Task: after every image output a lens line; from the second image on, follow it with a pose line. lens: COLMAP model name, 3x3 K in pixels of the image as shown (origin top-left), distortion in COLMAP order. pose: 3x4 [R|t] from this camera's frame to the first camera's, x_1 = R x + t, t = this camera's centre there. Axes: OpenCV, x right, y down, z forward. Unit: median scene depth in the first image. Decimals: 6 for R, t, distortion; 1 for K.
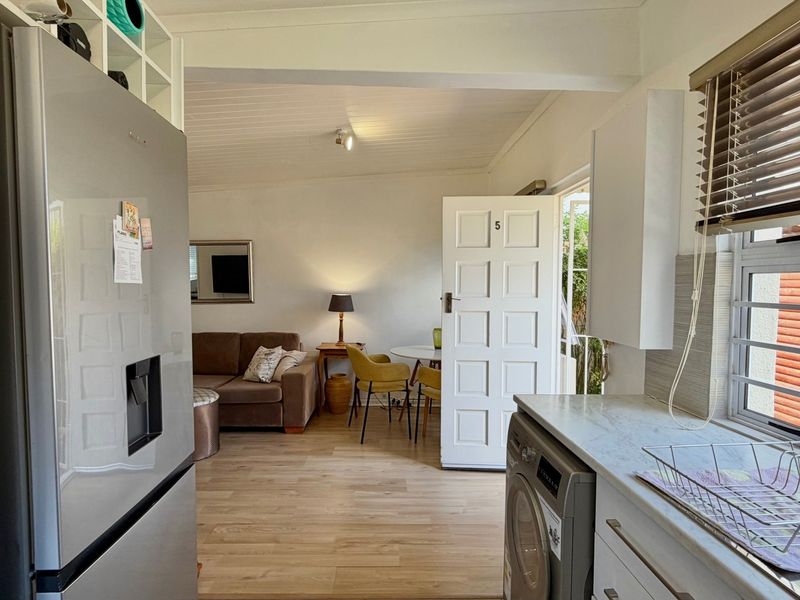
lens RADIAL K [[424.8, 0, 396.6], [0, 424.8, 300.6], [0, 0, 1]] dist [0.000491, 0.000359]
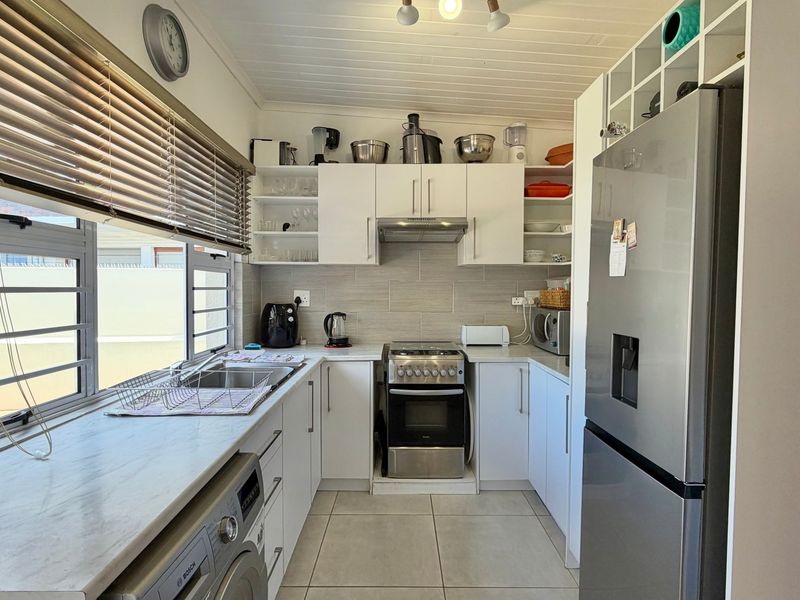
lens RADIAL K [[424.8, 0, 396.6], [0, 424.8, 300.6], [0, 0, 1]] dist [0.000491, 0.000359]
pose [[-0.999532, -0.013044, 0.027653, 0.017242], [-0.011136, 0.997619, 0.068063, -0.013721], [-0.028474, 0.067723, -0.997298, 0.684677]]
